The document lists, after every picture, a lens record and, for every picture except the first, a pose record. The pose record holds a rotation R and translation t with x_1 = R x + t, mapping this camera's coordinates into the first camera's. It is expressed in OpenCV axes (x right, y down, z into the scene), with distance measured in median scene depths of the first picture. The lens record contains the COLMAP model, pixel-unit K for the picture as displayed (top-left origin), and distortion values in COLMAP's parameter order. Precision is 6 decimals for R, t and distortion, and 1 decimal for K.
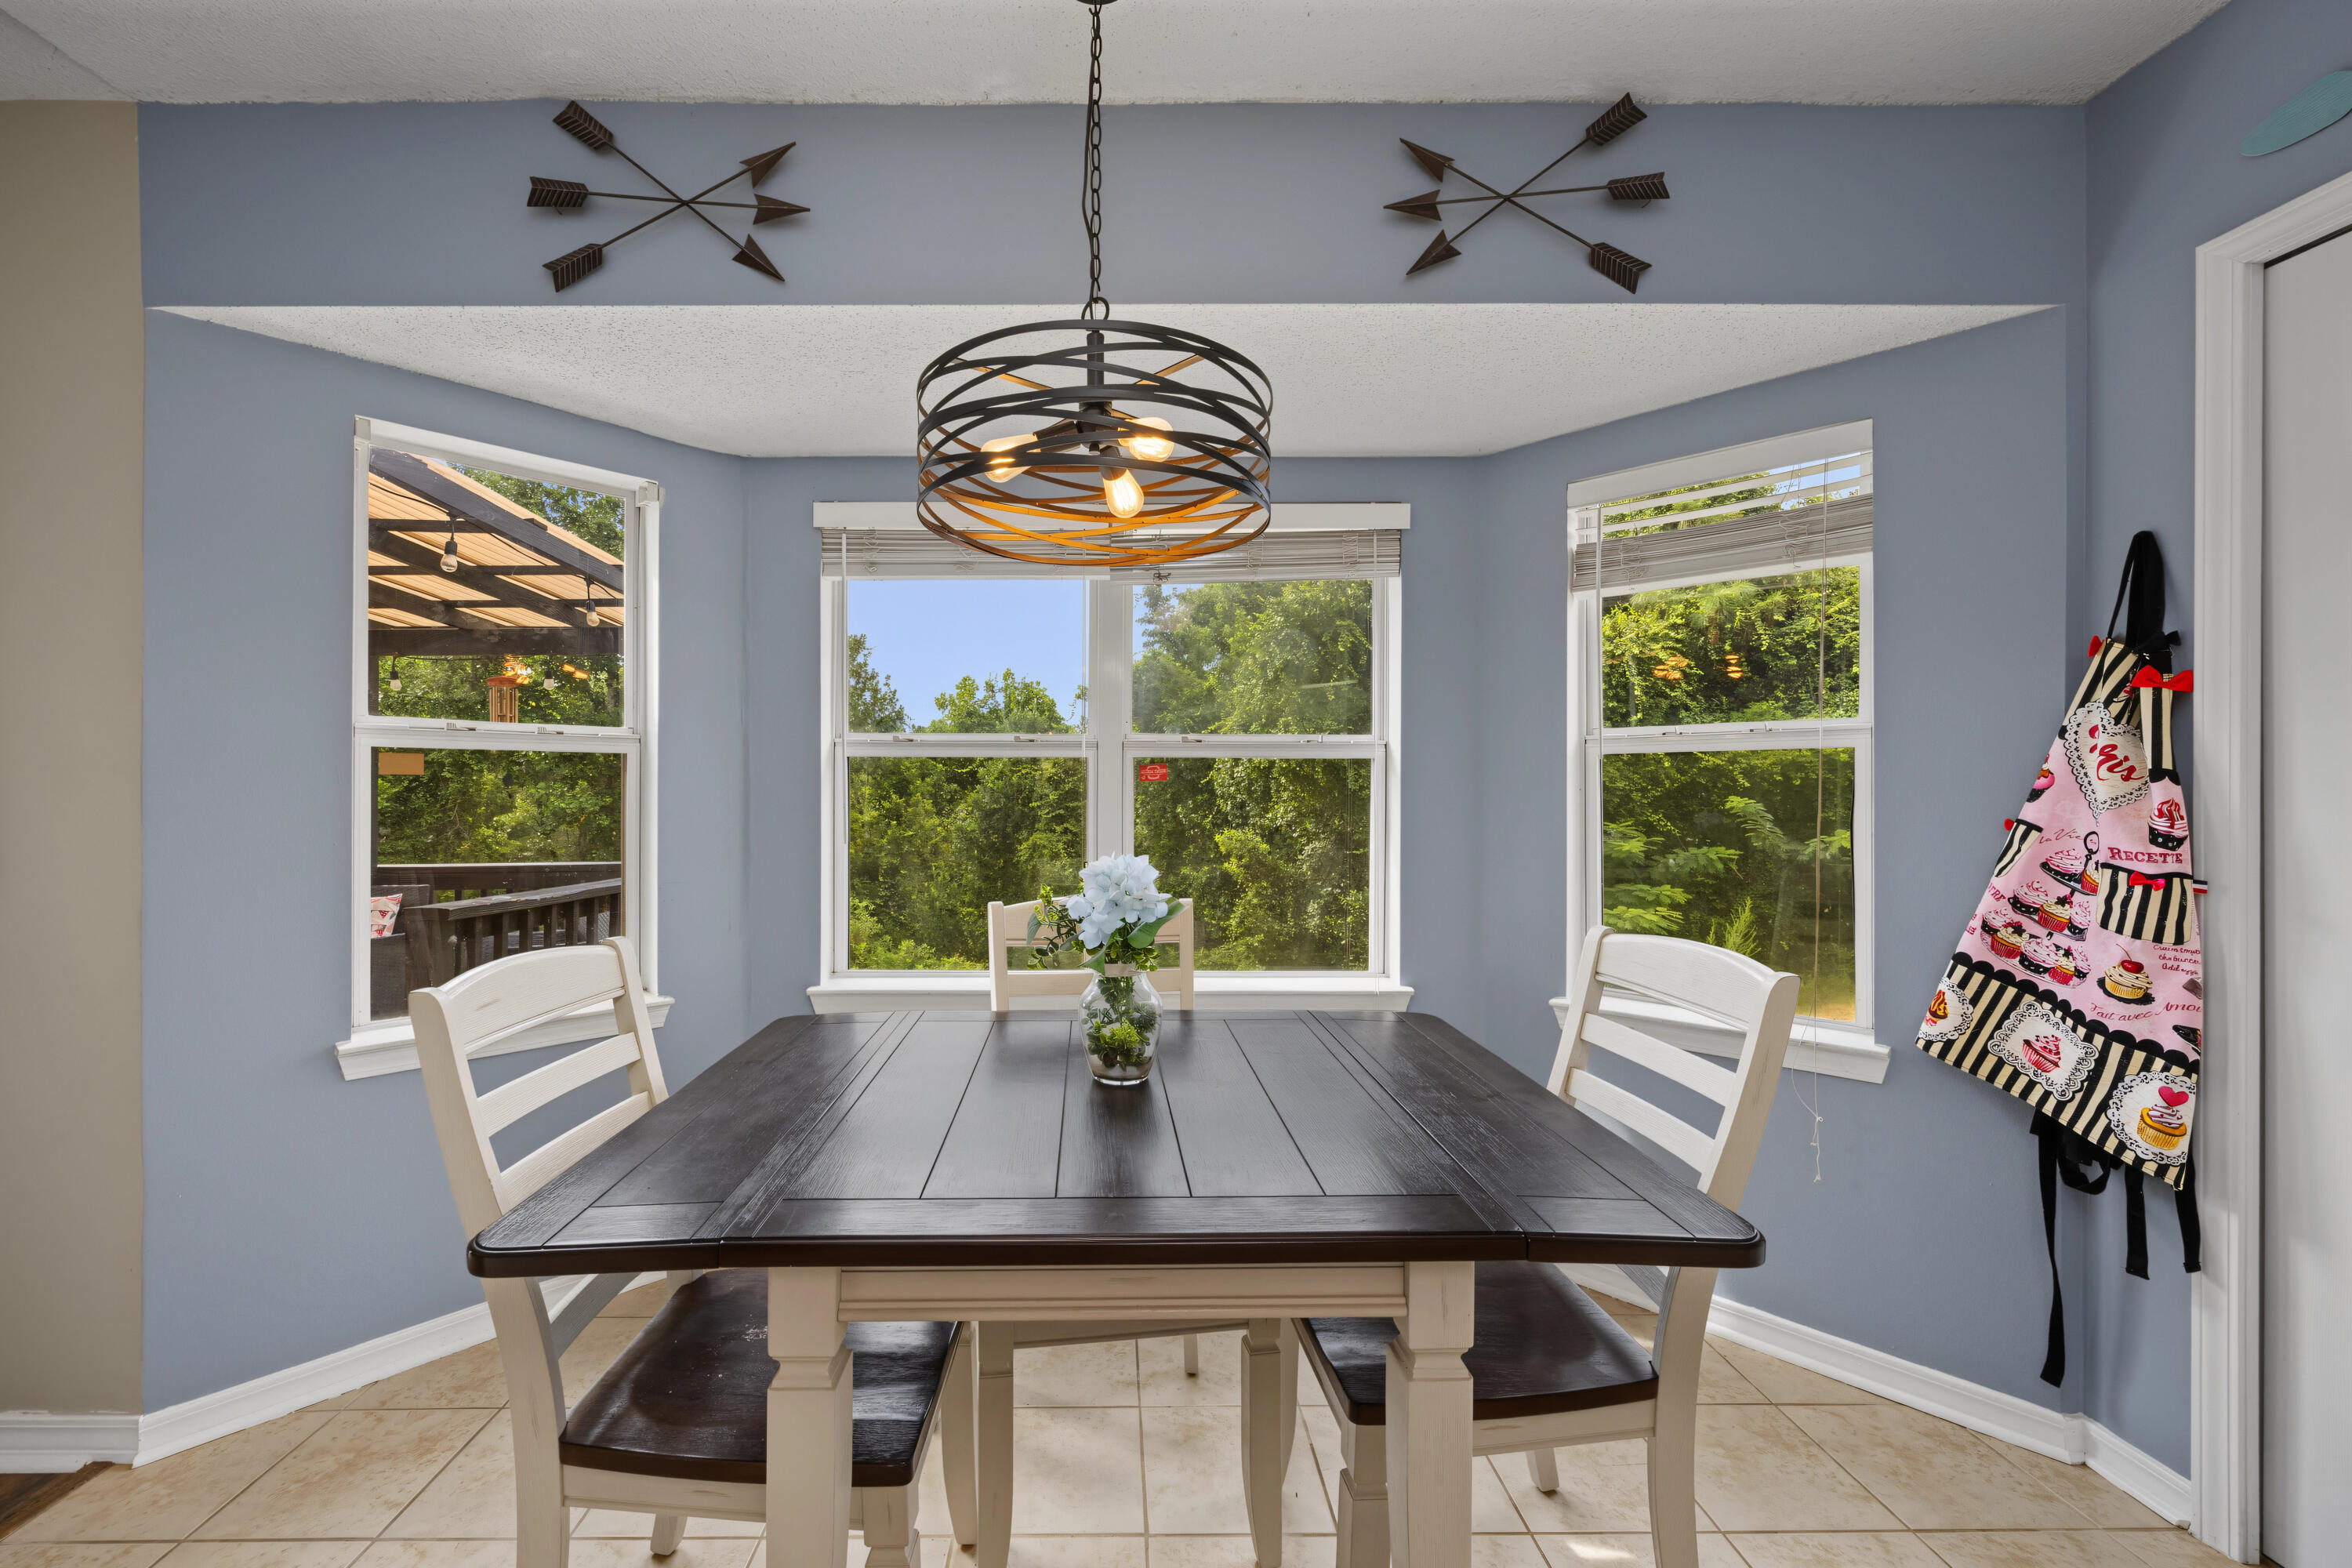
lens RADIAL K [[920.9, 0, 1138.3], [0, 920.9, 790.6], [0, 0, 1]] dist [-0.002827, -0.000241]
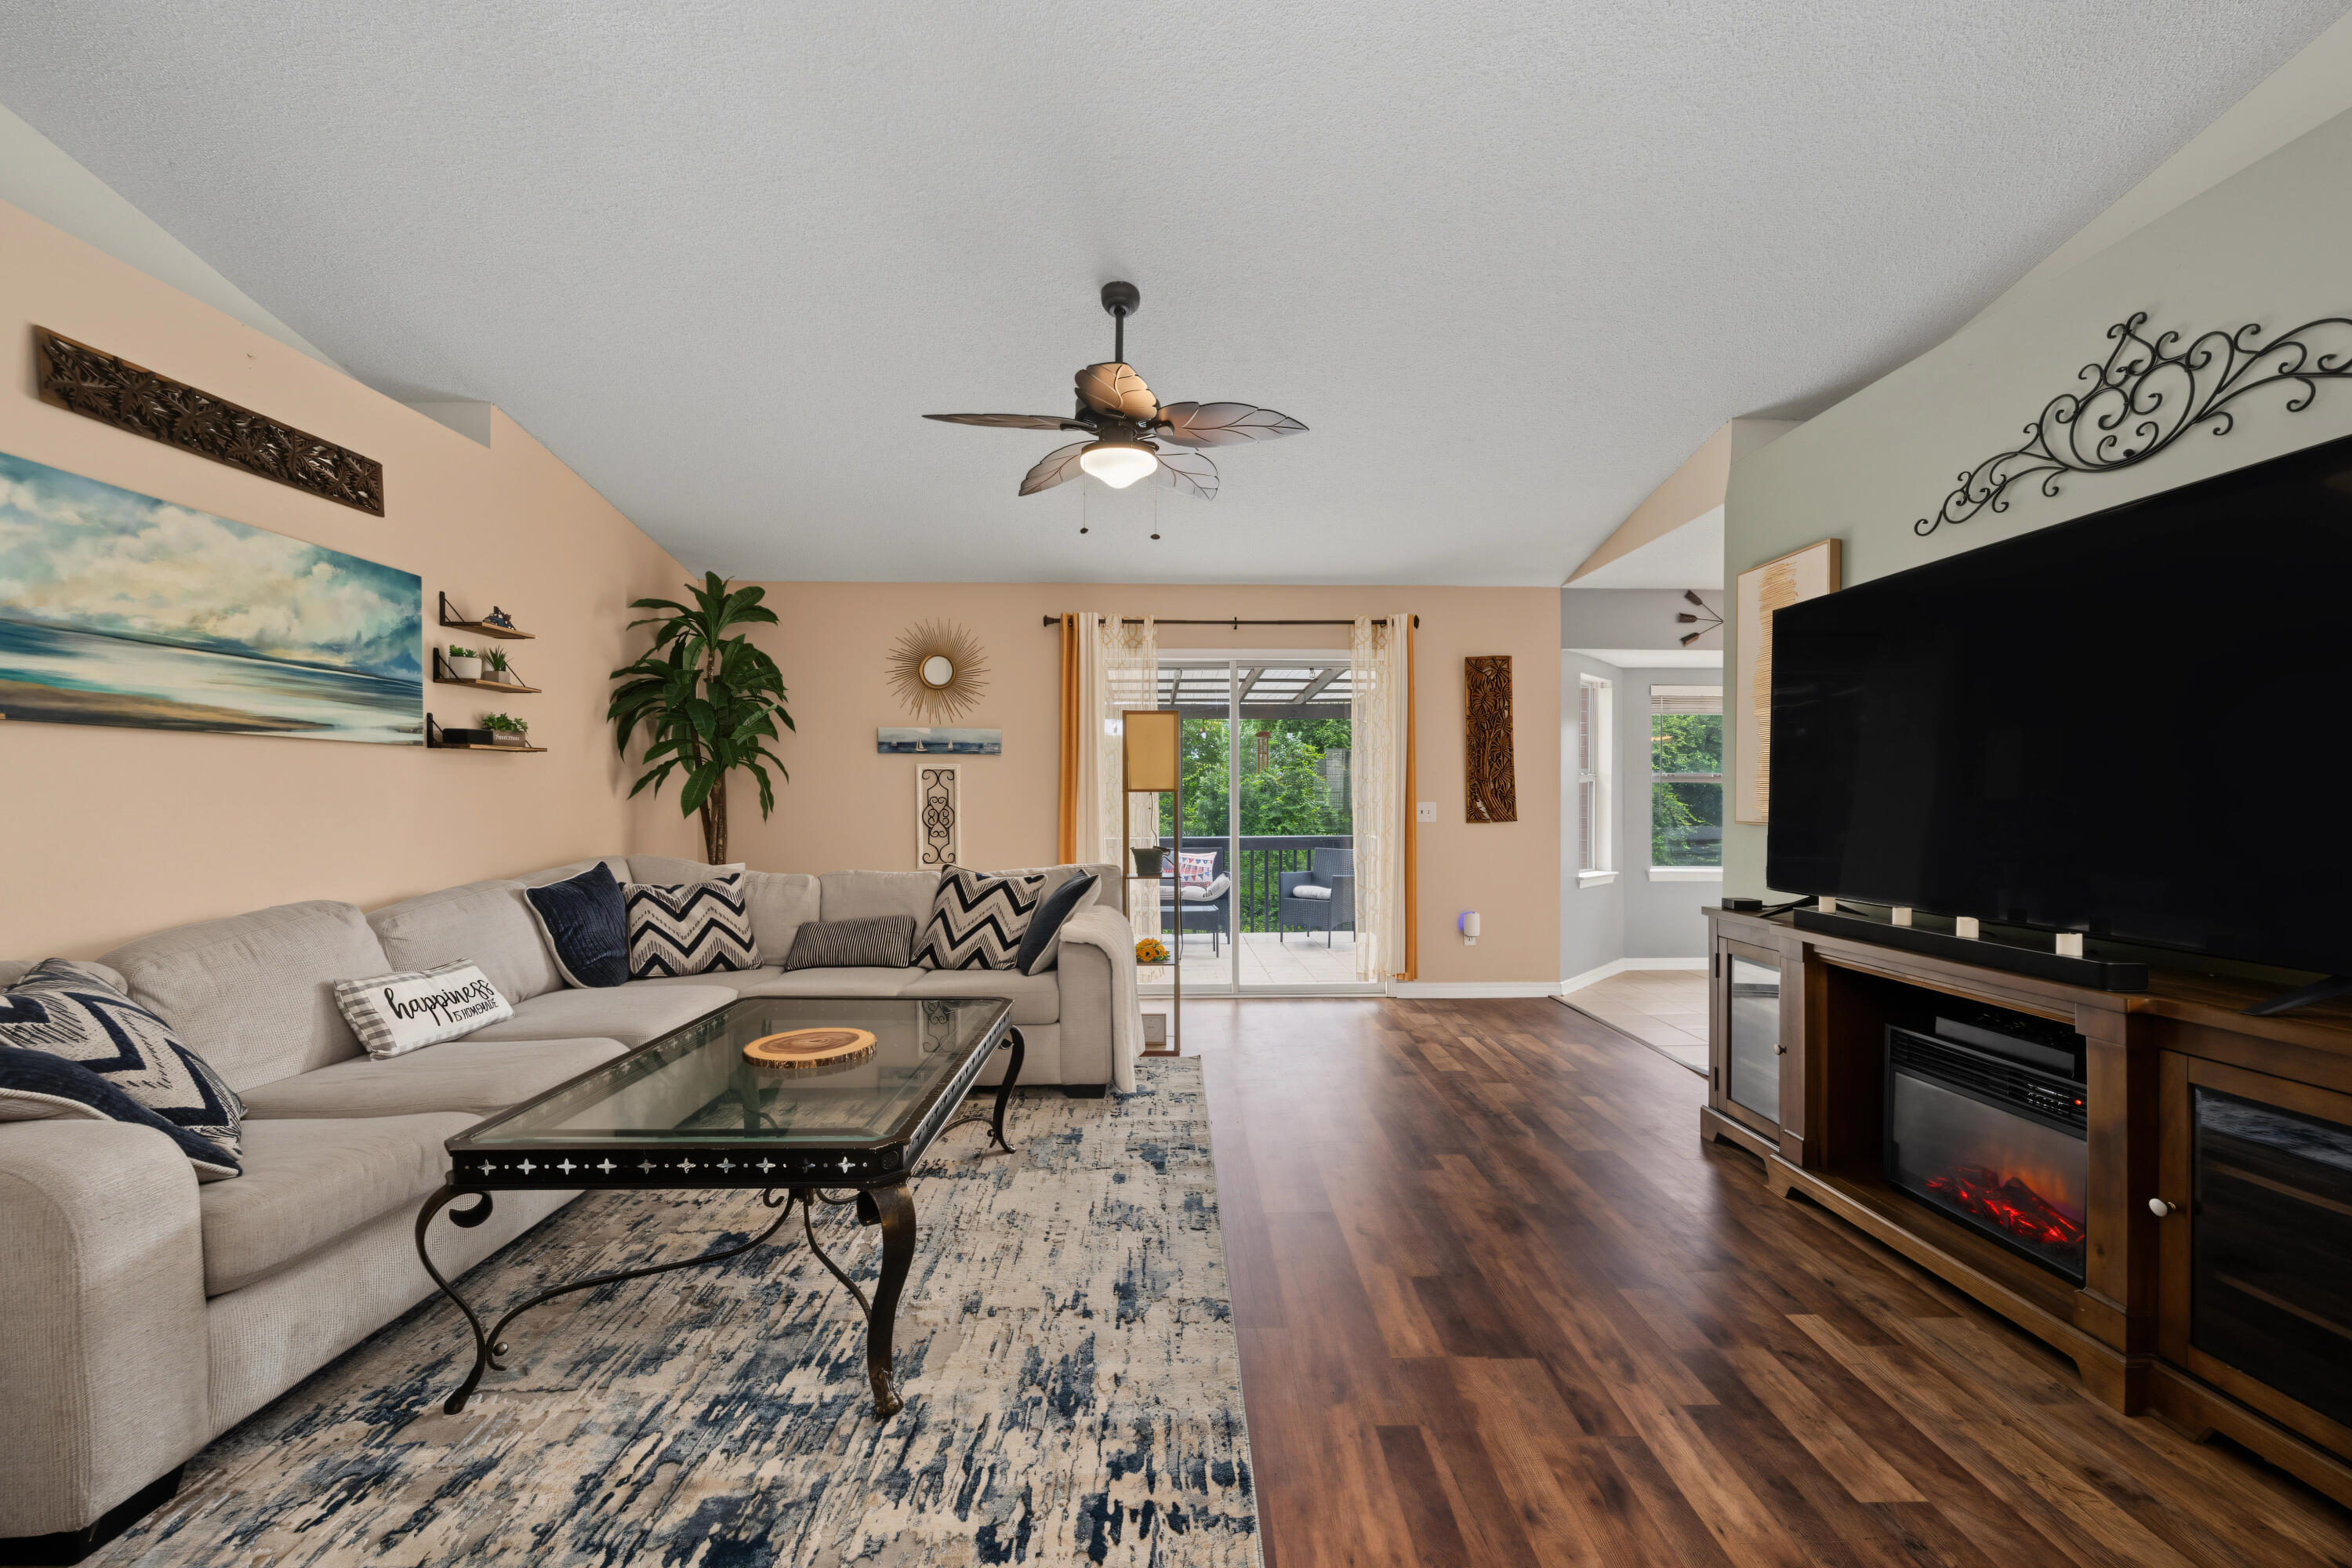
lens RADIAL K [[880.0, 0, 1206.7], [0, 880.0, 797.1], [0, 0, 1]] dist [-0.000442, -0.000165]
pose [[0.999757, 0.000891, 0.022018, -2.445647], [-0.000937, 0.999997, 0.002120, 0.002424], [-0.022016, -0.002140, 0.999755, -2.173027]]
